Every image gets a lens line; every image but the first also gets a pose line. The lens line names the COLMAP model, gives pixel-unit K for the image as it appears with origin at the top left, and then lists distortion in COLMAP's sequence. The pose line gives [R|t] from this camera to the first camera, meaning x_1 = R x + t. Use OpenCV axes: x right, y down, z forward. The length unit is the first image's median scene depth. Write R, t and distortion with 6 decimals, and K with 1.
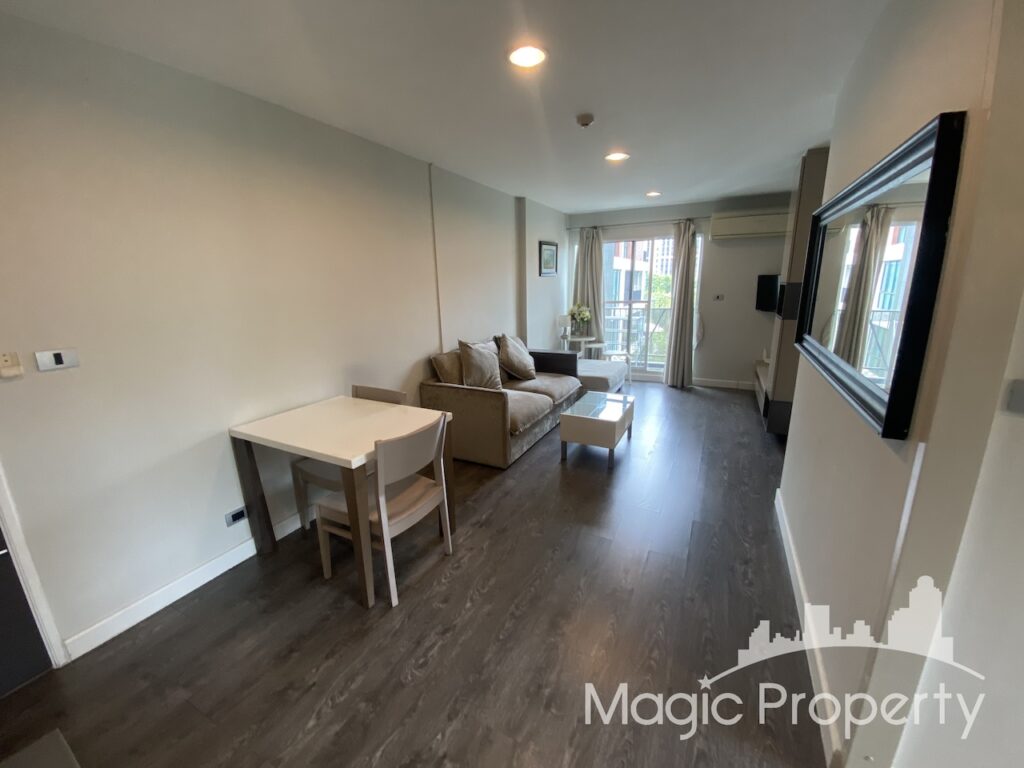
lens RADIAL K [[413.8, 0, 509.6], [0, 413.8, 383.4], [0, 0, 1]] dist [0.029783, -0.022555]
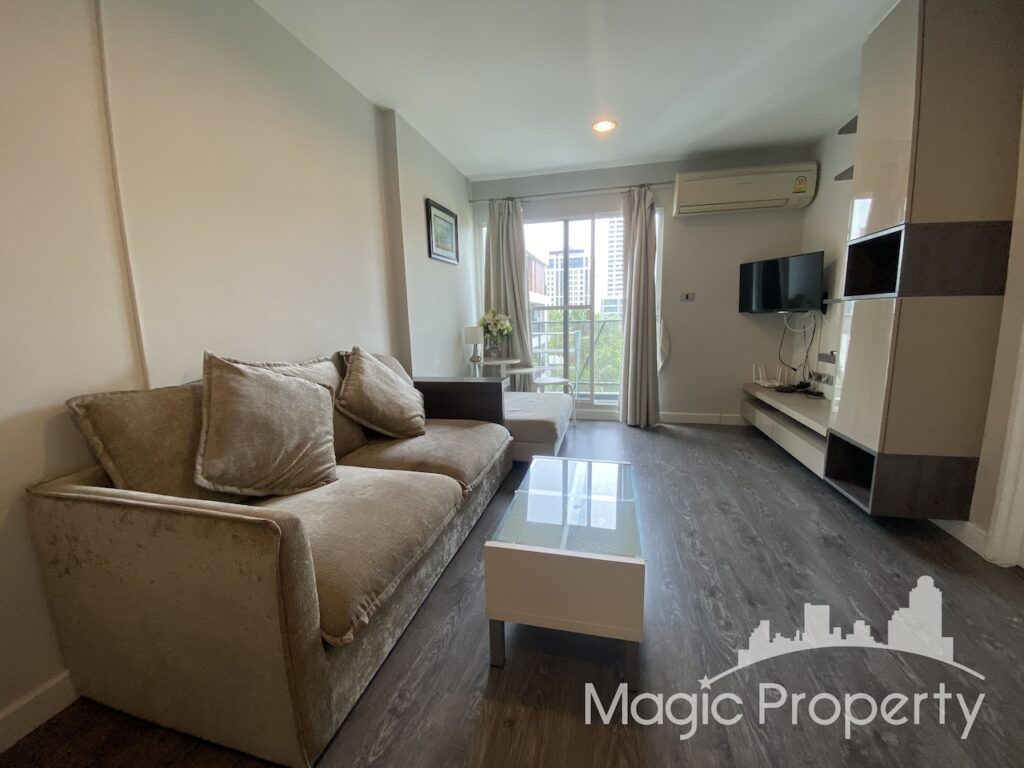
lens RADIAL K [[413.8, 0, 509.6], [0, 413.8, 383.4], [0, 0, 1]] dist [0.029783, -0.022555]
pose [[0.974489, -0.038729, 0.221070, 0.045642], [0.057784, 0.995087, -0.080387, -0.021679], [-0.216871, 0.091110, 0.971939, 0.406962]]
